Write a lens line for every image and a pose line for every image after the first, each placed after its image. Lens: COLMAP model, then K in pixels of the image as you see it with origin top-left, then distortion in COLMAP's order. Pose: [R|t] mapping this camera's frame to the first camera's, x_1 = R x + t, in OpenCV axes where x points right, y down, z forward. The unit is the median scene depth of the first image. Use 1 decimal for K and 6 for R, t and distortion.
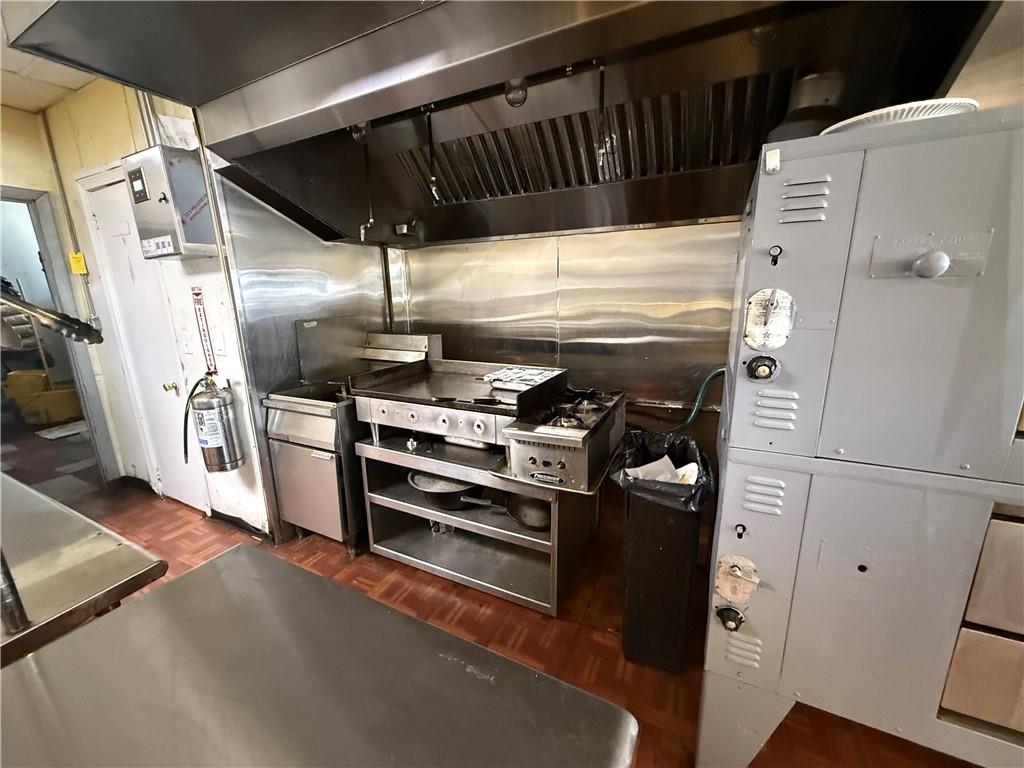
lens RADIAL K [[407.1, 0, 511.6], [0, 407.1, 382.8], [0, 0, 1]] dist [-0.000282, 0.000403]
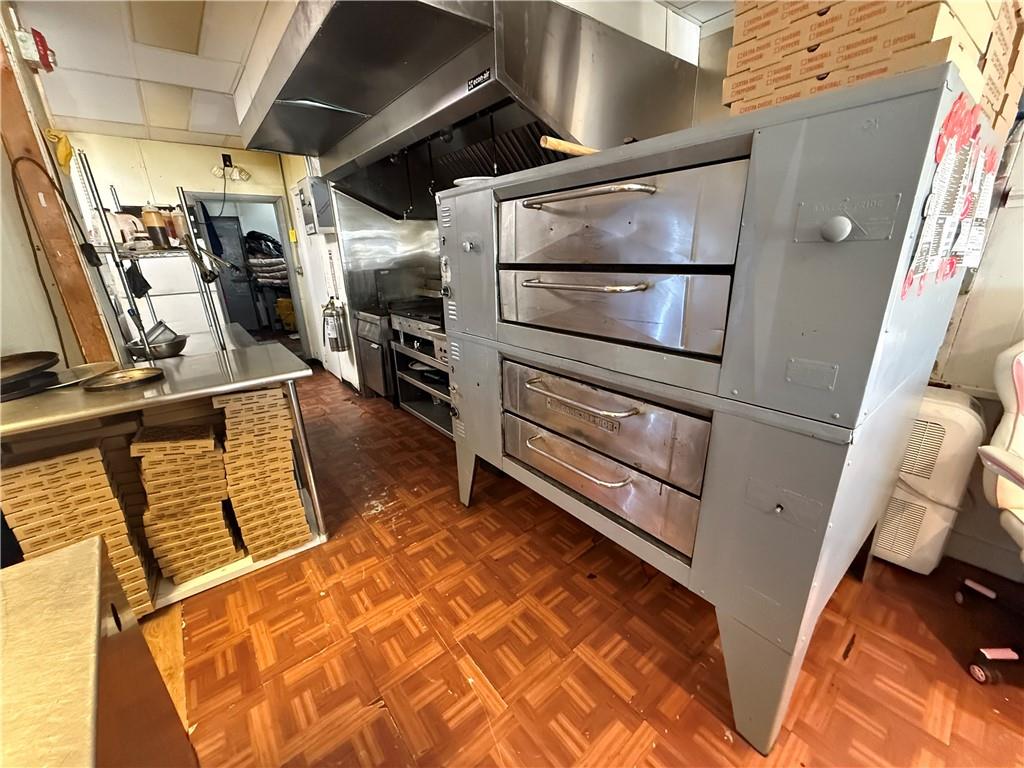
lens RADIAL K [[407.1, 0, 510.1], [0, 407.1, 386.4], [0, 0, 1]] dist [-0.000282, 0.000403]
pose [[0.908546, 0.132994, -0.396052, 0.779553], [-0.088886, 0.987809, 0.127801, 0.067179], [0.408220, -0.080910, 0.909291, -0.393236]]
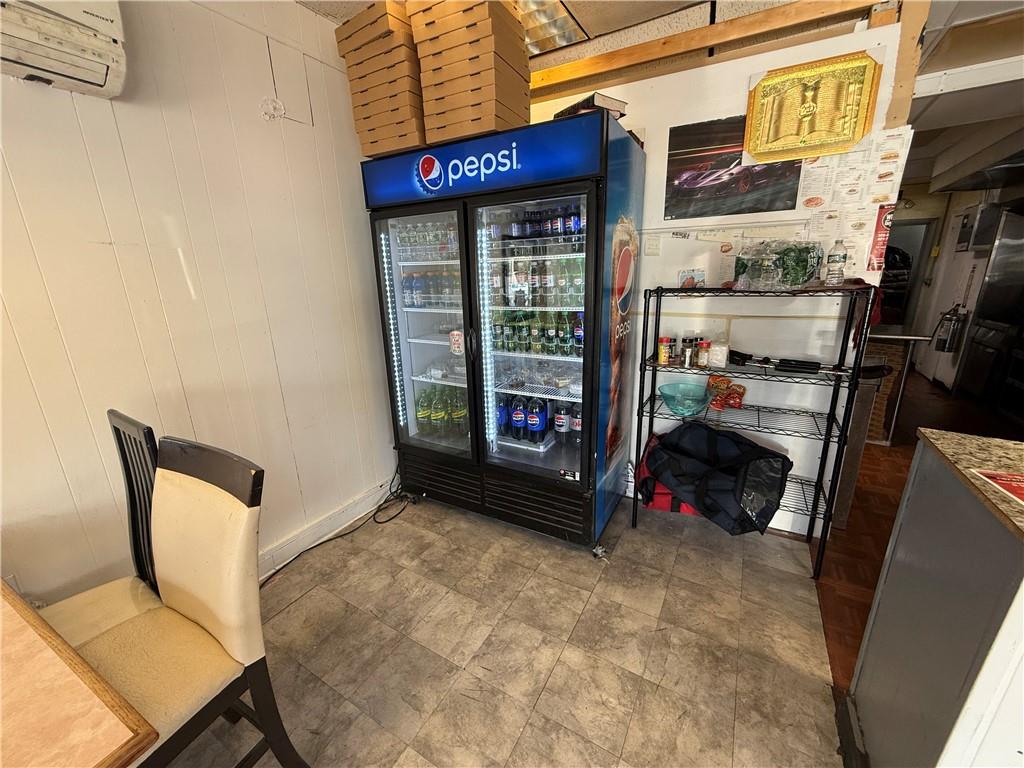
lens RADIAL K [[407.1, 0, 508.4], [0, 407.1, 384.6], [0, 0, 1]] dist [-0.000282, 0.000403]
pose [[-0.077425, 0.287709, -0.954583, 1.583897], [-0.203158, 0.932816, 0.297626, 0.206218], [0.976080, 0.216975, -0.013772, -1.176707]]
